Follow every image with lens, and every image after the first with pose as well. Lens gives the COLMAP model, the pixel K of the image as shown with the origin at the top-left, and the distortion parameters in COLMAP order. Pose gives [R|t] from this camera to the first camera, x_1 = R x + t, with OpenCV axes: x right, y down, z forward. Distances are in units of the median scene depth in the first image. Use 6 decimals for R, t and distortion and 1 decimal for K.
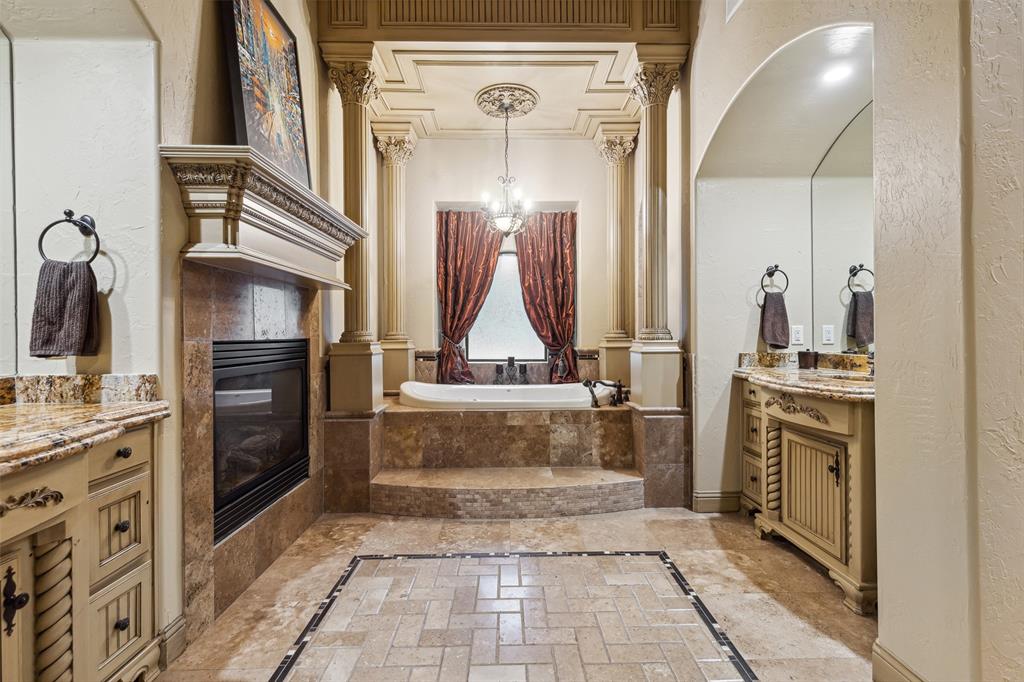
lens RADIAL K [[465.2, 0, 512.5], [0, 465.2, 329.4], [0, 0, 1]] dist [0.015089, -0.001135]
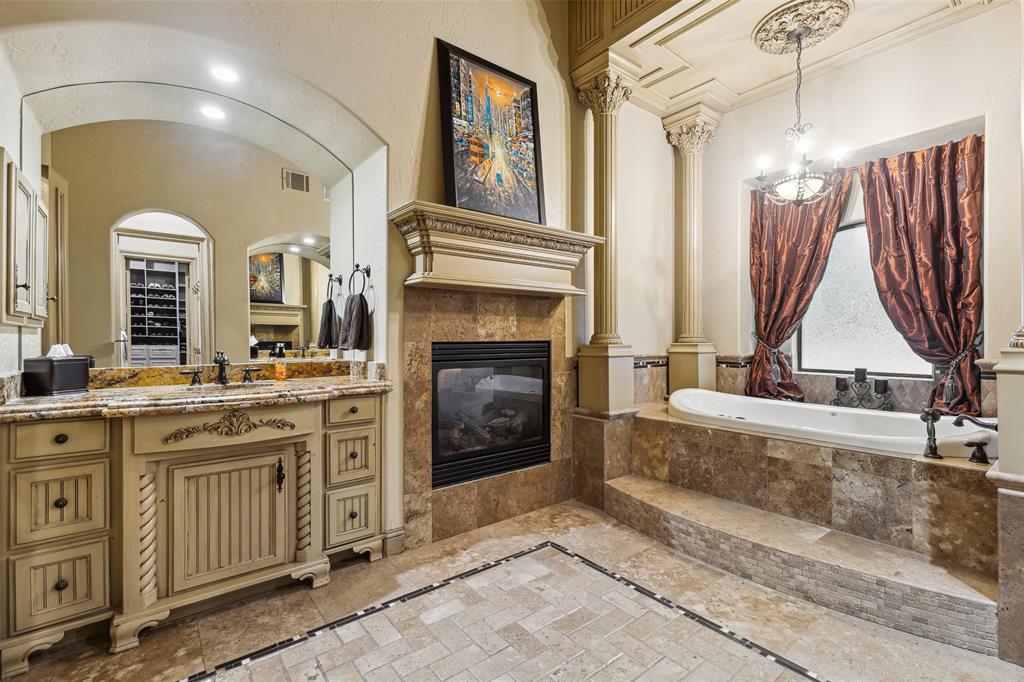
lens RADIAL K [[465.2, 0, 512.5], [0, 465.2, 329.4], [0, 0, 1]] dist [0.015089, -0.001135]
pose [[0.607736, -0.010111, -0.794075, 0.400623], [0.008004, 0.999946, -0.006606, -0.000284], [0.794099, -0.002341, 0.607784, 0.230880]]
